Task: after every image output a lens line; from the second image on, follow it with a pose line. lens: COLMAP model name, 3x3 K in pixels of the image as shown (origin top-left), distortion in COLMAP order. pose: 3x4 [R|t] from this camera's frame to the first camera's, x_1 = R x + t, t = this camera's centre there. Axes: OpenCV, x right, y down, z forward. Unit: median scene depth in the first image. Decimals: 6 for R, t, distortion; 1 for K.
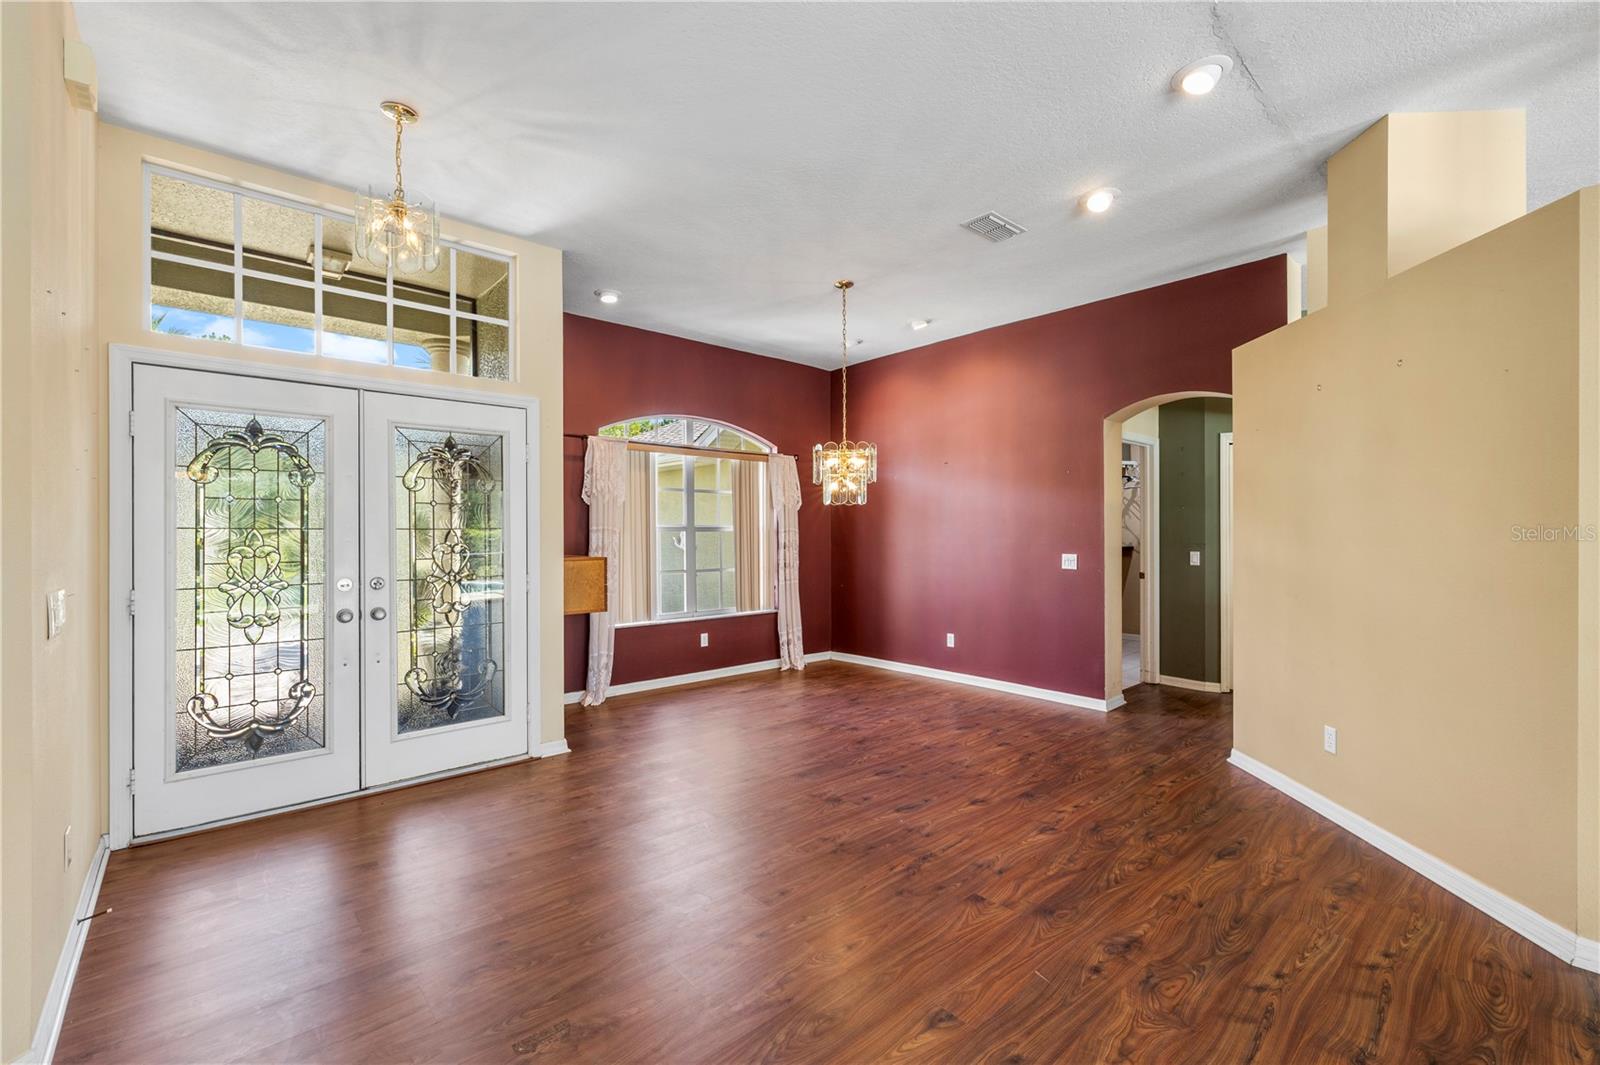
lens RADIAL K [[675.0, 0, 798.0], [0, 675.0, 532.8], [0, 0, 1]] dist [0.001256, -0.000507]
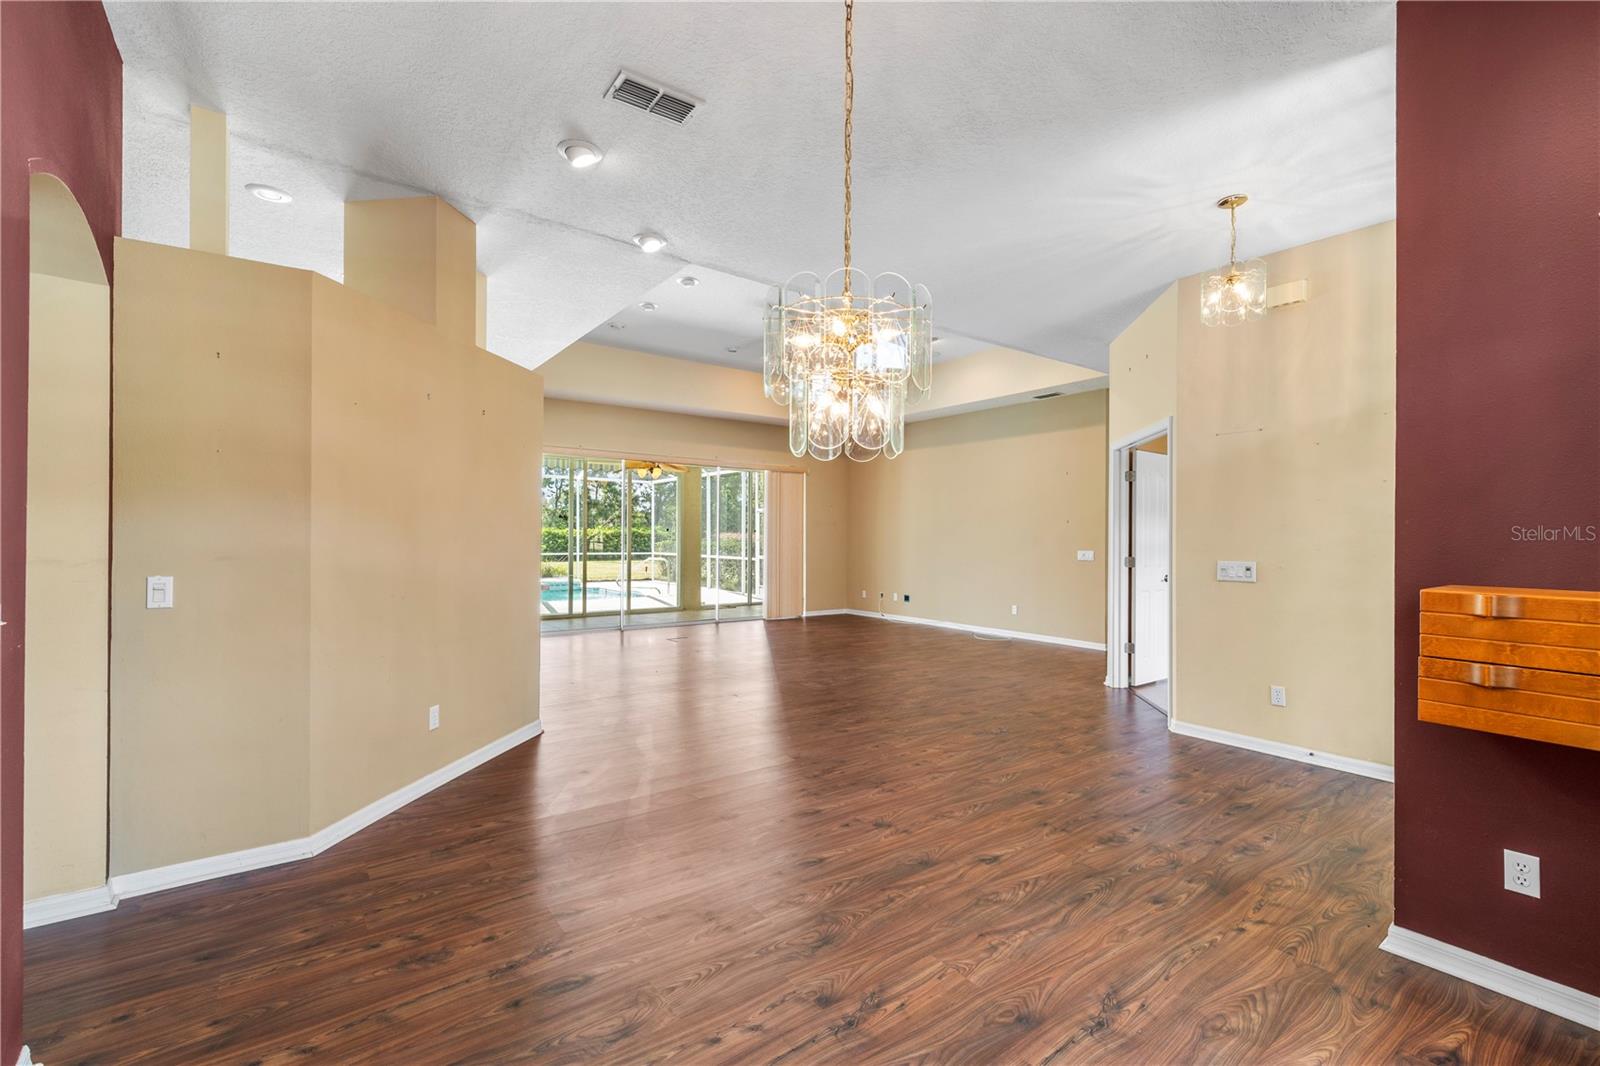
lens RADIAL K [[675.5, 0, 792.6], [0, 675.5, 533.9], [0, 0, 1]] dist [0.001606, -0.000193]
pose [[-0.995513, -0.002431, 0.094592, 0.070524], [-0.002896, 0.999984, -0.004781, 0.005055], [-0.094578, -0.005034, -0.995505, 1.532579]]
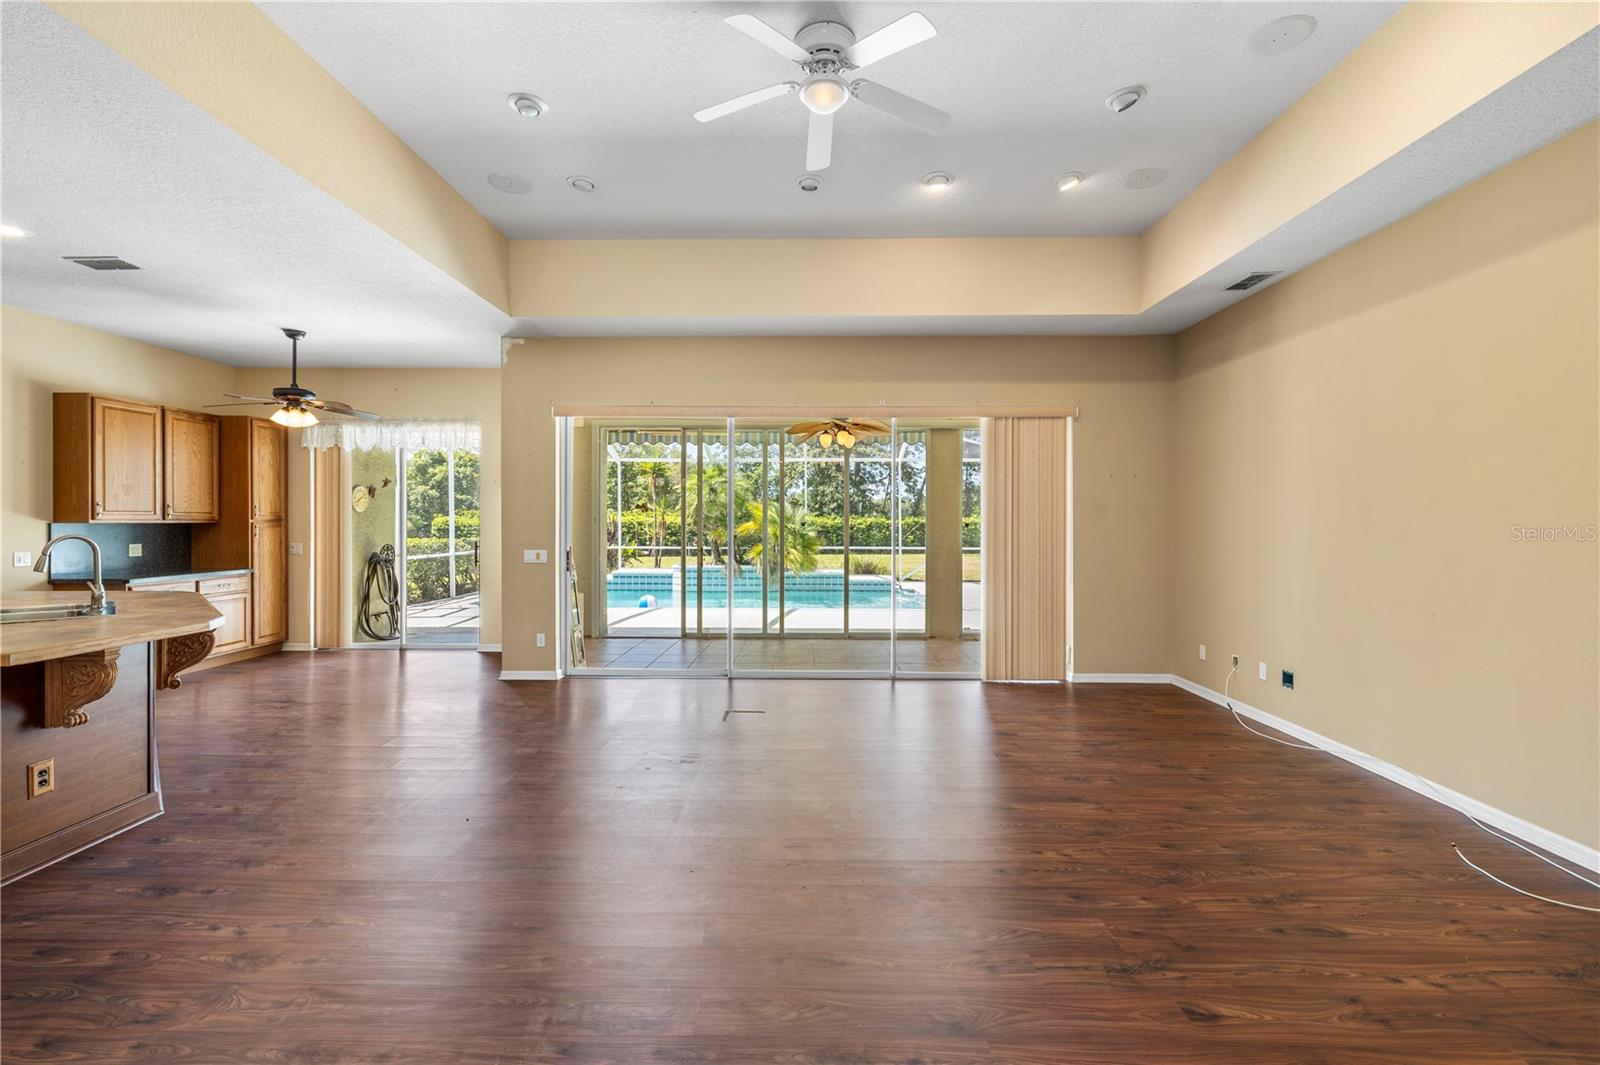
lens RADIAL K [[675.5, 0, 798.2], [0, 675.5, 520.6], [0, 0, 1]] dist [0.001606, -0.000193]
pose [[-0.738900, 0.002650, 0.673810, -0.266655], [0.000088, 0.999993, -0.003836, -0.020100], [-0.673815, -0.002775, -0.738895, 0.317278]]
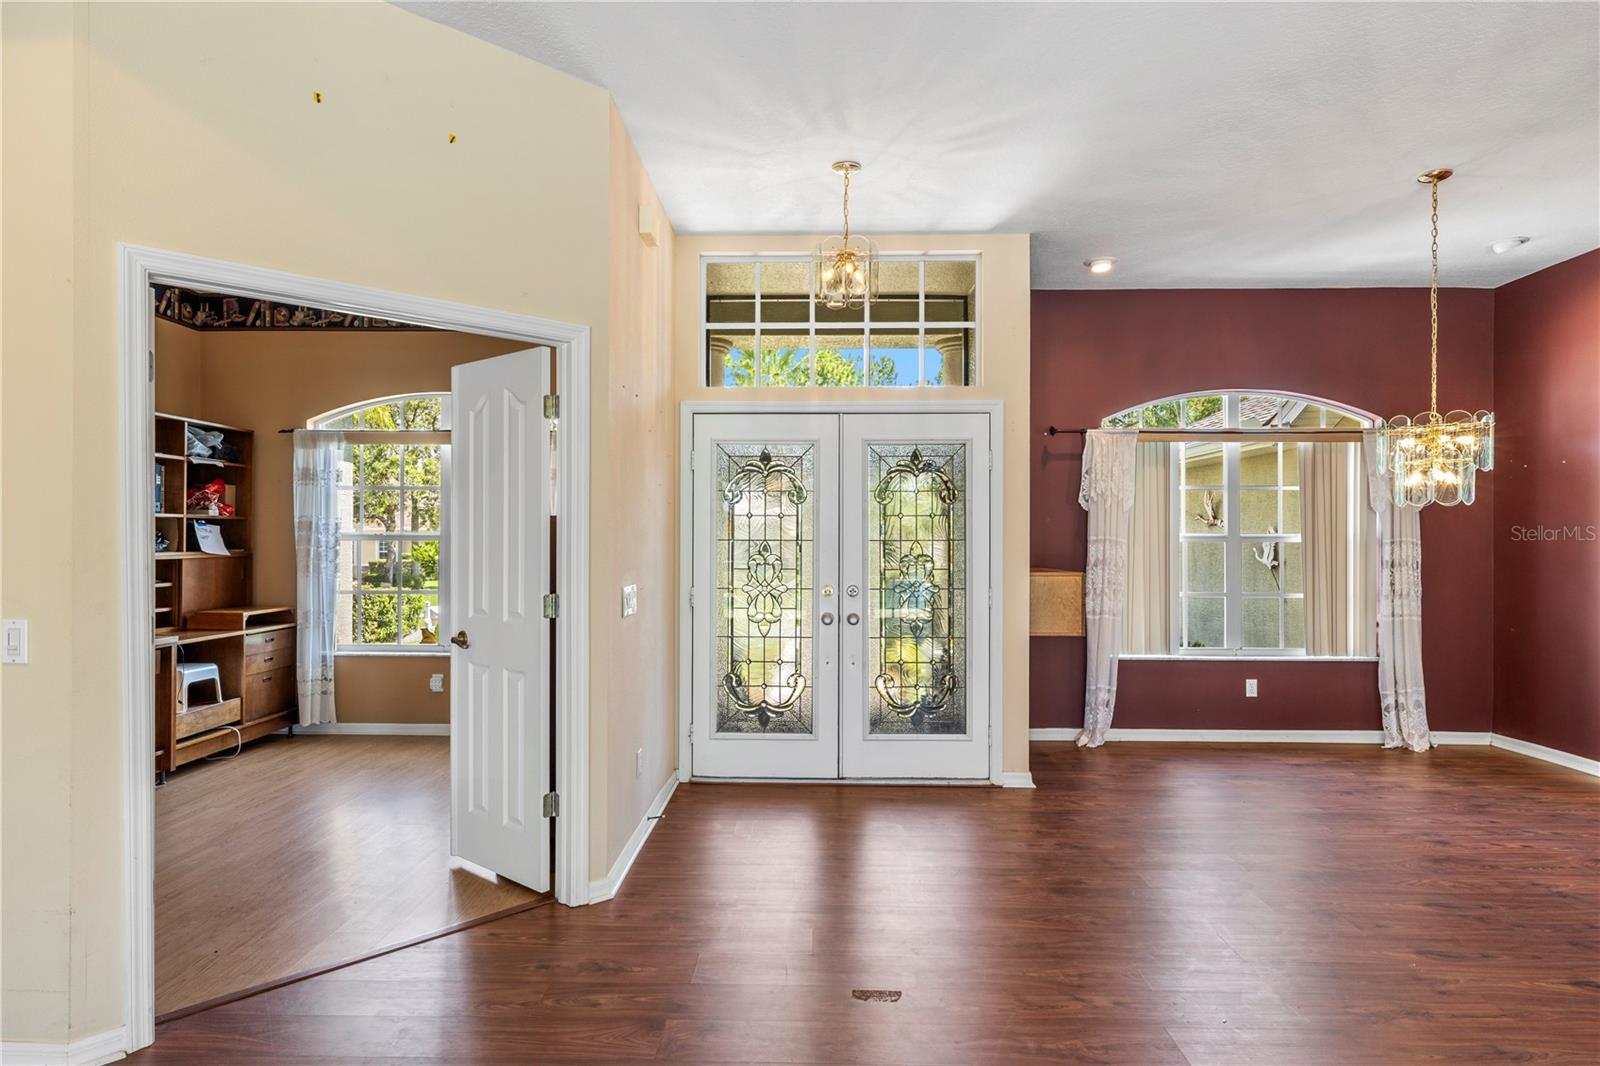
lens RADIAL K [[870.6, 0, 793.3], [0, 870.6, 539.6], [0, 0, 1]] dist [-0.002565, 0.000971]
pose [[0.731230, 0.005800, -0.682106, 0.215813], [-0.003550, 0.999983, 0.004698, -0.011601], [0.682122, -0.001014, 0.731238, -0.070644]]
